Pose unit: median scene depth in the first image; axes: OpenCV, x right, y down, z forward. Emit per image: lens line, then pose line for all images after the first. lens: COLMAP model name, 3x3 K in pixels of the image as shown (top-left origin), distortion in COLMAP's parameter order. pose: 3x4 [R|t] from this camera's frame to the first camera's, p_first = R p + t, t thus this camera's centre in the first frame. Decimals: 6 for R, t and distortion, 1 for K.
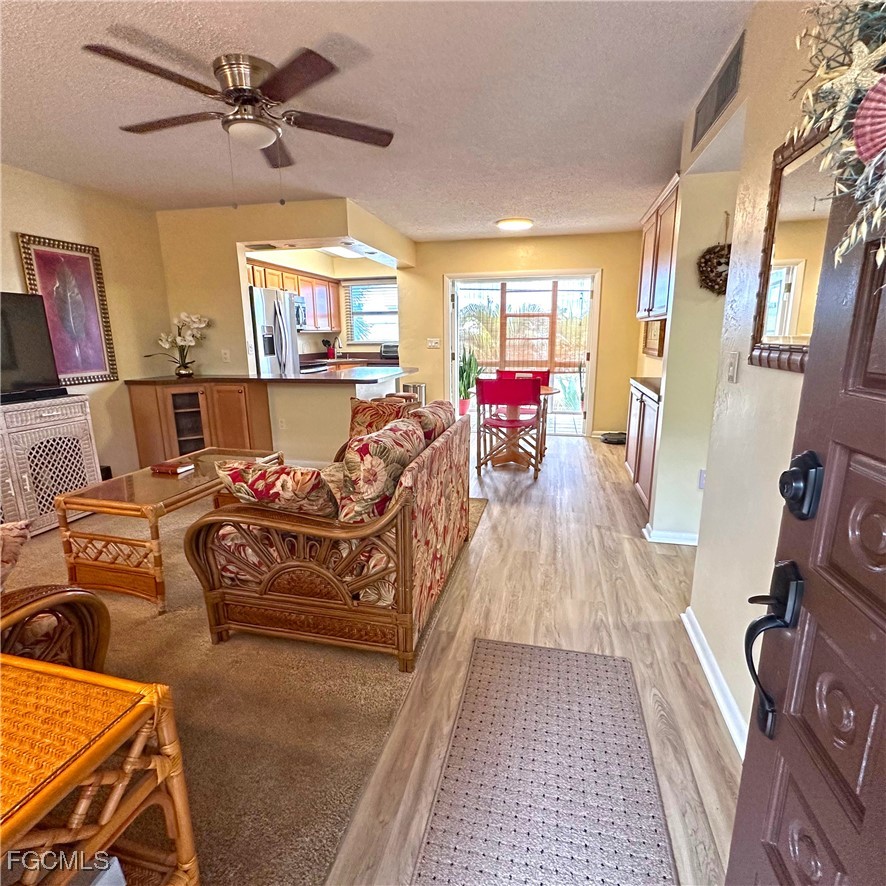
lens RADIAL K [[481.6, 0, 443.8], [0, 481.6, 443.7], [0, 0, 1]] dist [-0.001728, 0.000735]
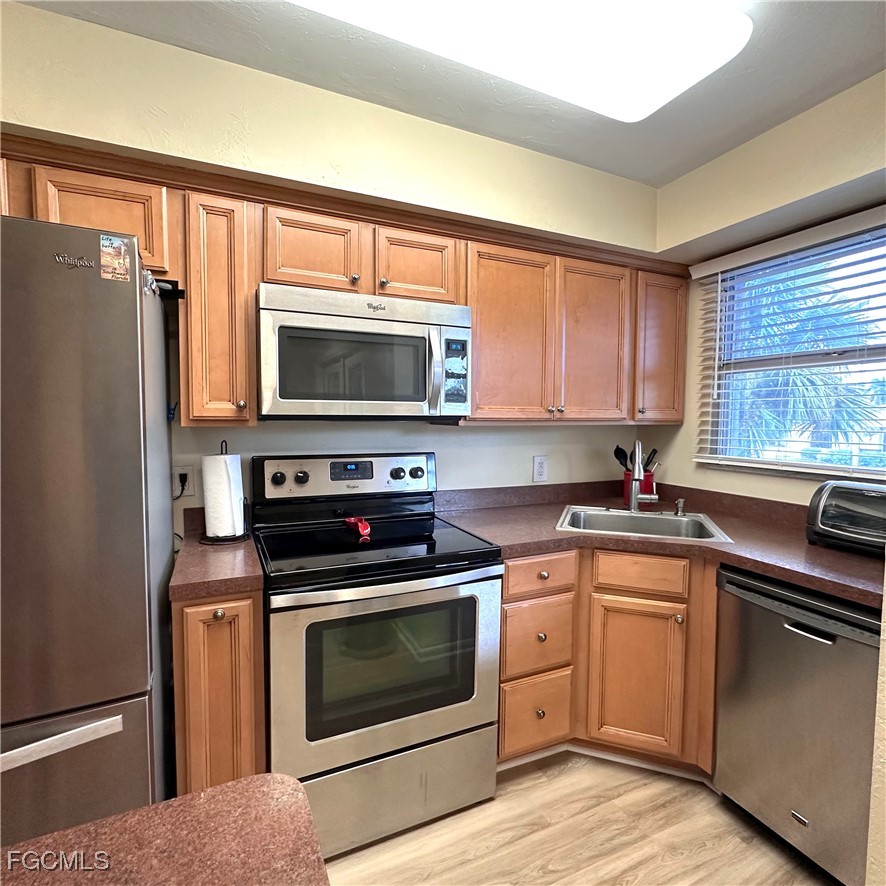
lens RADIAL K [[481.6, 0, 450.8], [0, 481.6, 438.8], [0, 0, 1]] dist [-0.001728, 0.000735]
pose [[0.612082, 0.053822, -0.788961, -0.059989], [-0.189234, 0.978664, -0.080046, -0.184354], [0.767819, 0.198293, 0.609207, 0.757528]]
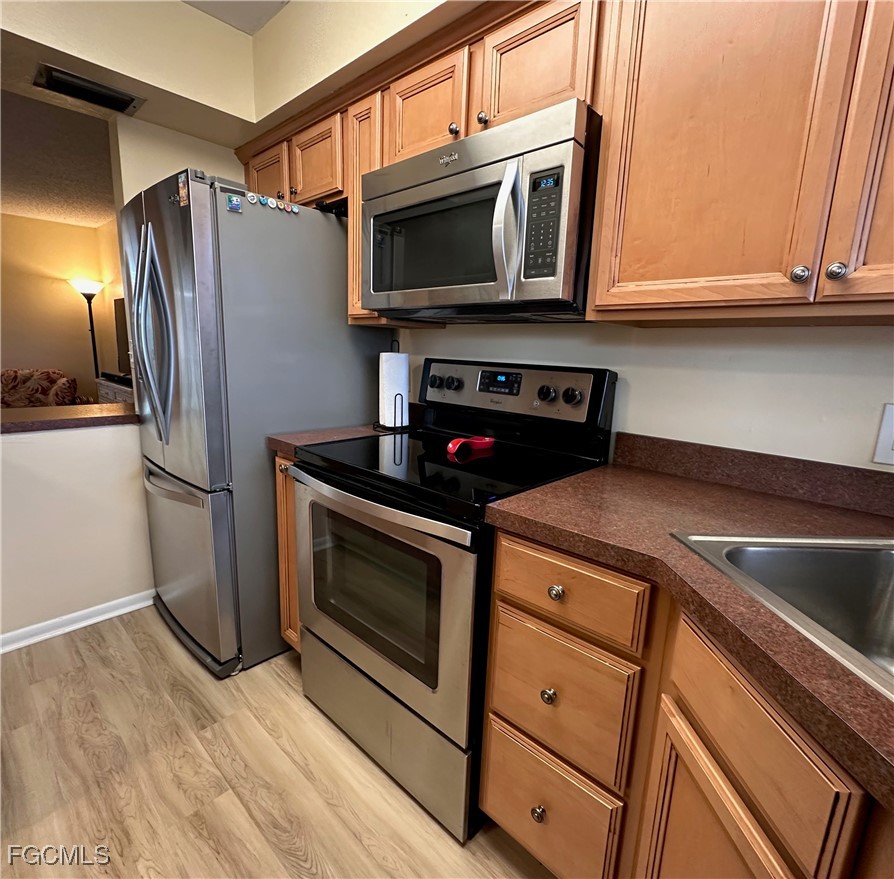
lens RADIAL K [[479.9, 0, 451.9], [0, 479.9, 445.4], [0, 0, 1]] dist [-0.007743, 0.001665]
pose [[-0.512066, 0.160649, -0.843789, -0.104026], [-0.218576, 0.925645, 0.308879, -0.216006], [0.830670, 0.342598, -0.438877, 0.979600]]
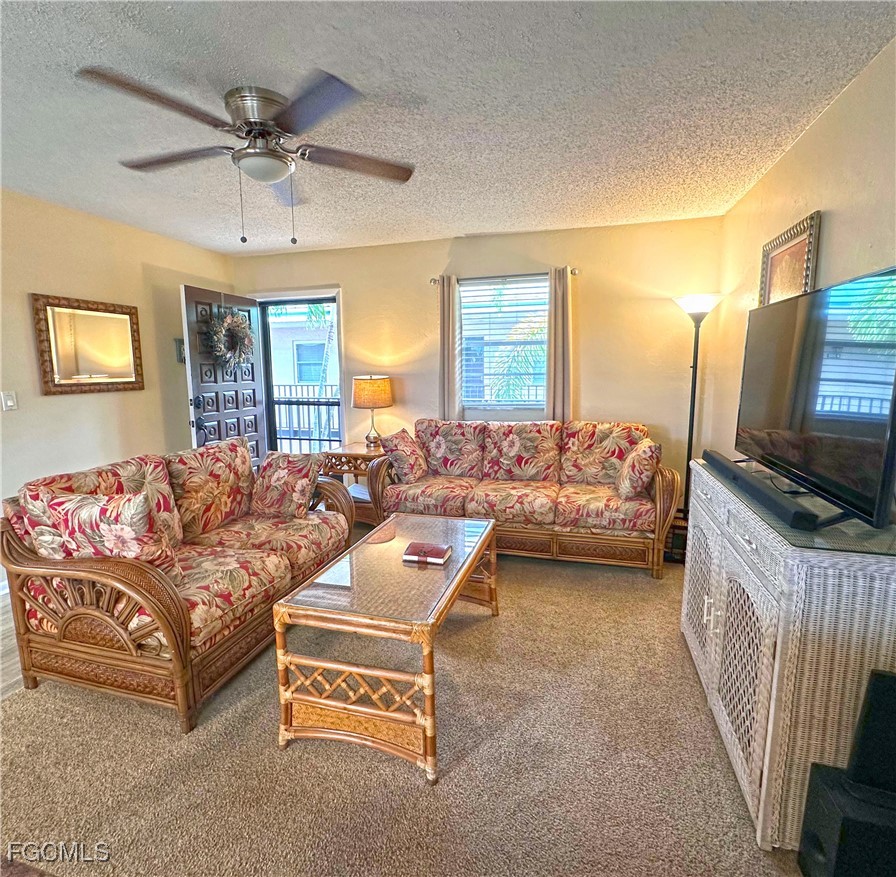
lens RADIAL K [[481.0, 0, 451.9], [0, 481.0, 430.2], [0, 0, 1]] dist [-0.007743, 0.001665]
pose [[-0.998484, 0.010380, 0.054057, -0.247917], [0.028487, 0.937766, 0.346098, -0.147458], [-0.047100, 0.347113, -0.936640, 0.629005]]
